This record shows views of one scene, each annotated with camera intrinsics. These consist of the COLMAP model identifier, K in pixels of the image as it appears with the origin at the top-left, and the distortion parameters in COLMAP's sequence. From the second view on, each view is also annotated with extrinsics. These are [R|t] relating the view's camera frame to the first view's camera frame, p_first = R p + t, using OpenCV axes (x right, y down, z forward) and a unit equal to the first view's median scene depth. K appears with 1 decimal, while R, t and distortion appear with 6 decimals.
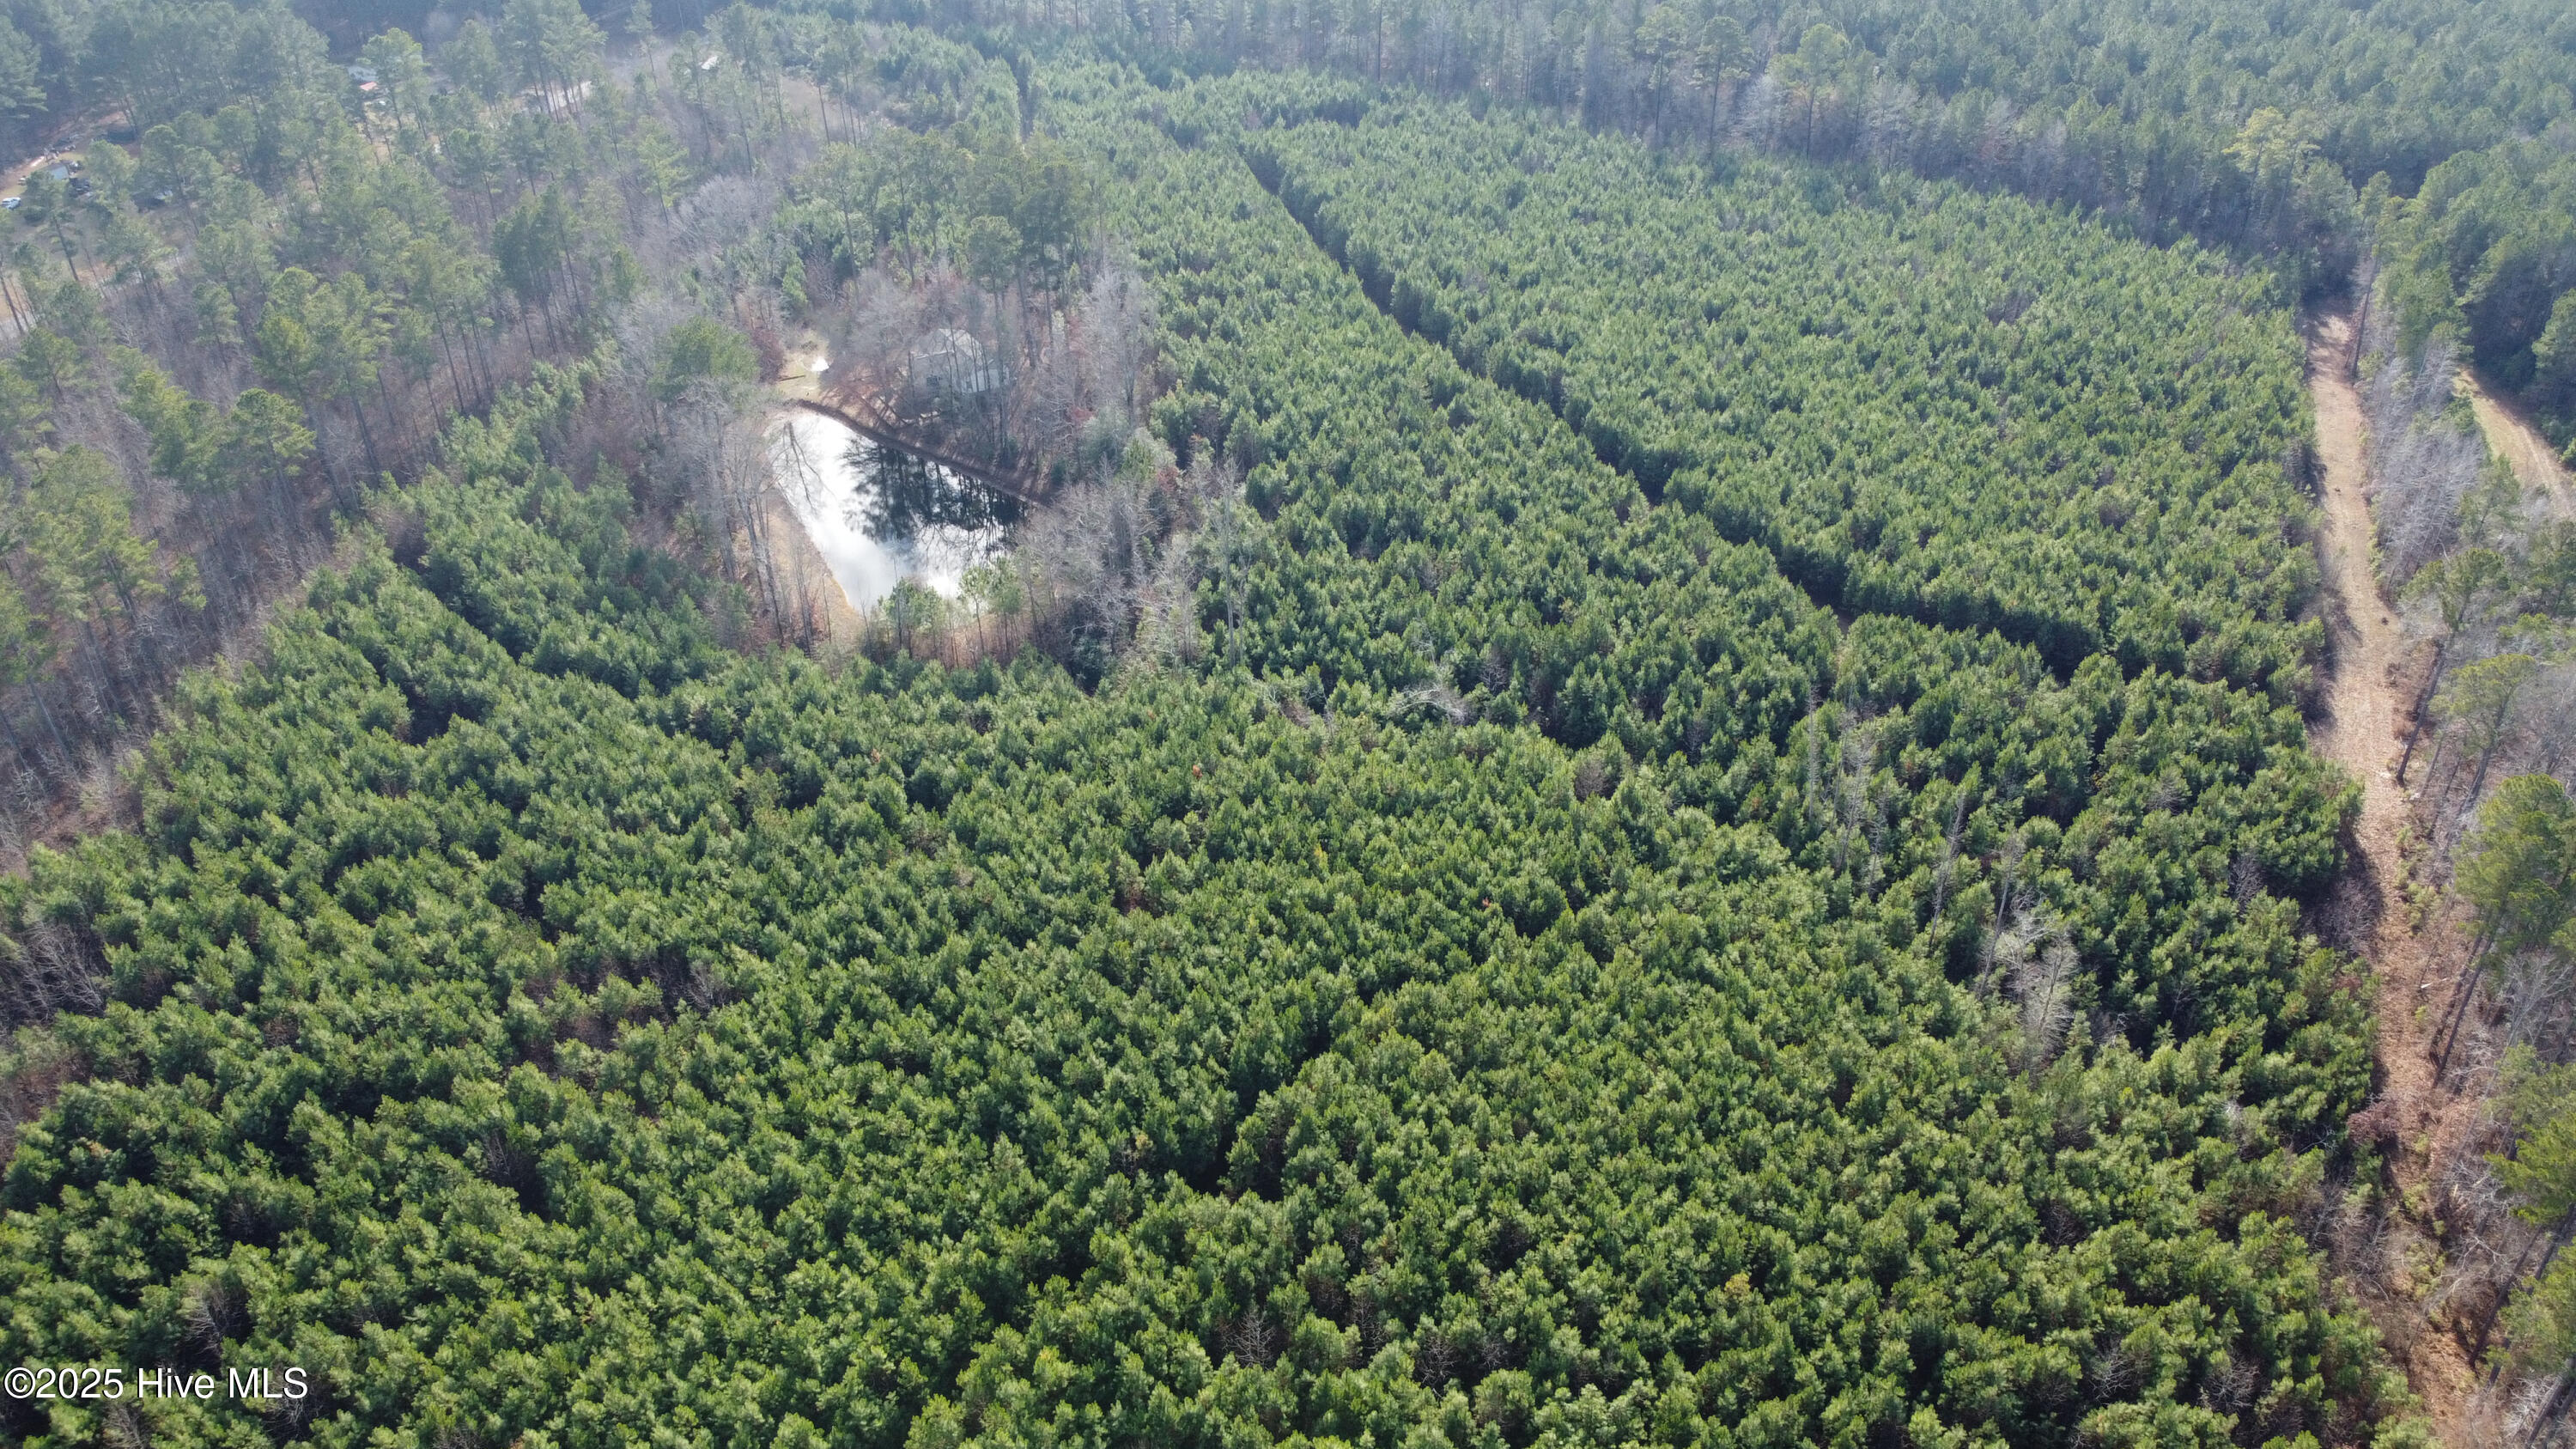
lens RADIAL K [[1939.4, 0, 1288.0], [0, 1939.4, 724.5], [0, 0, 1]] dist [0.045045, -0.005202]
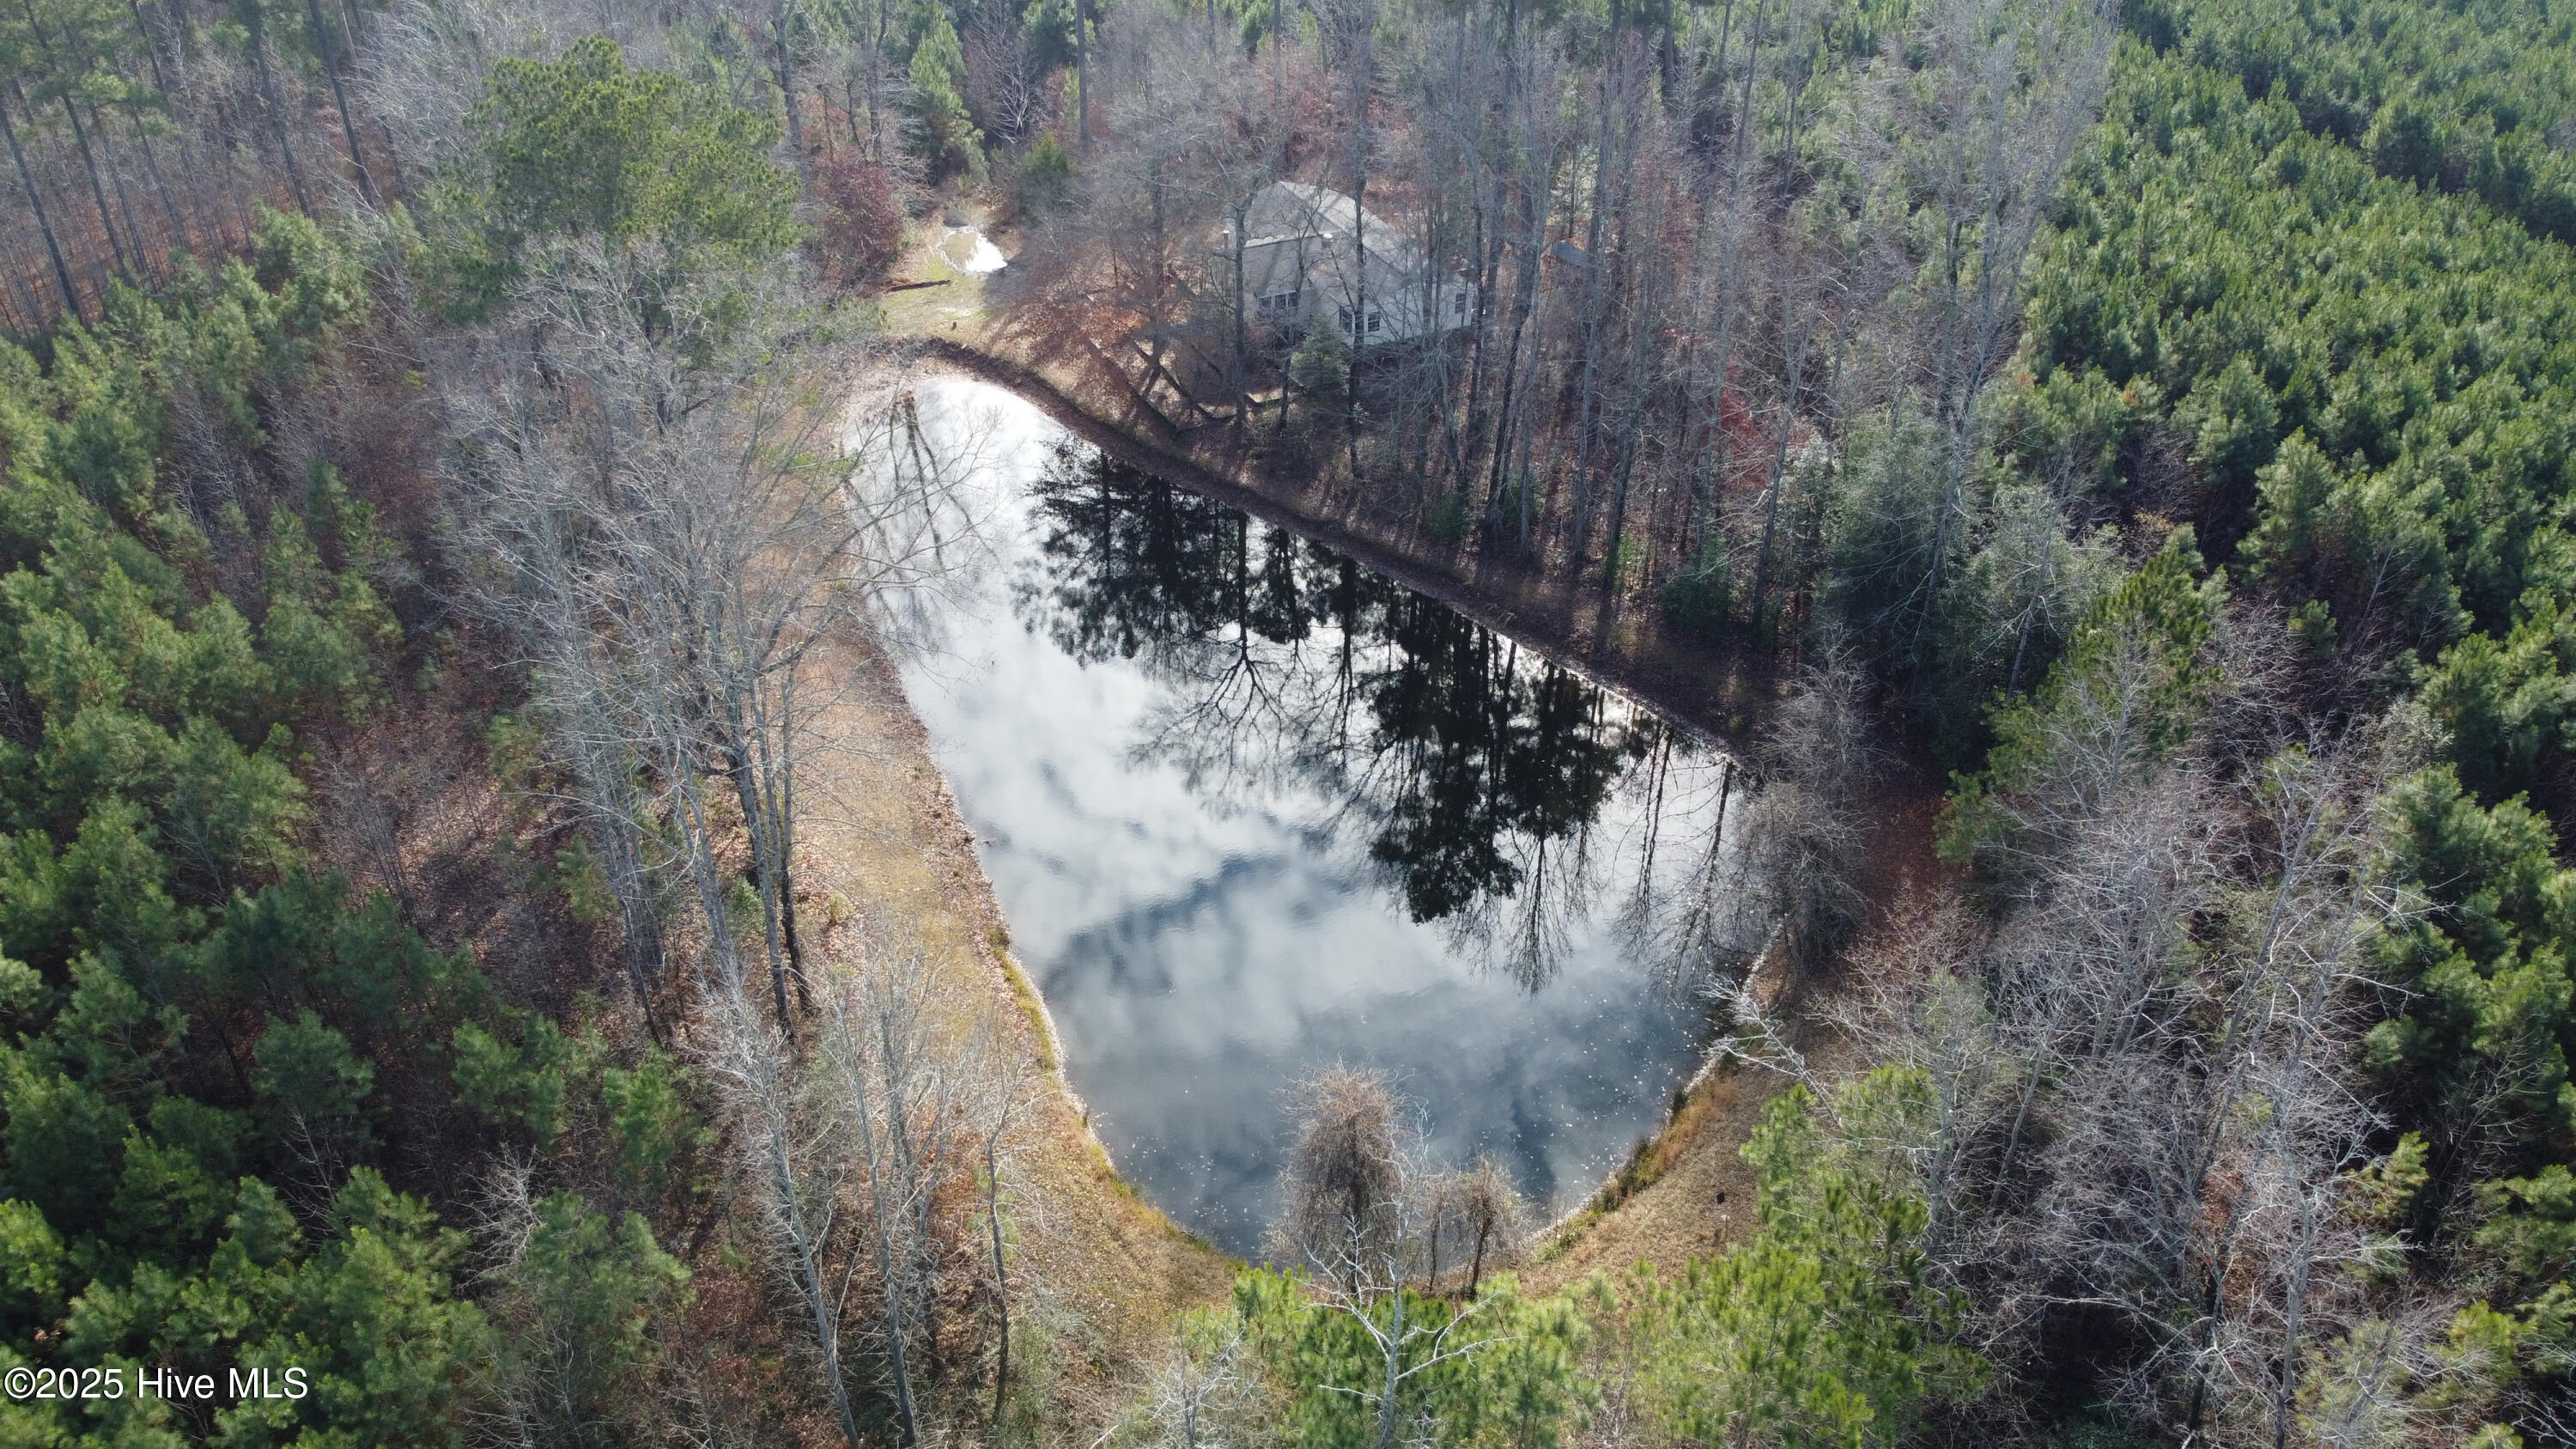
lens RADIAL K [[1939.4, 0, 1288.0], [0, 1939.4, 724.5], [0, 0, 1]] dist [0.045045, -0.005202]
pose [[0.996454, 0.061401, -0.057526, -0.147223], [-0.060221, 0.997942, 0.022027, -0.098923], [0.058760, -0.018485, 0.998101, 0.591064]]
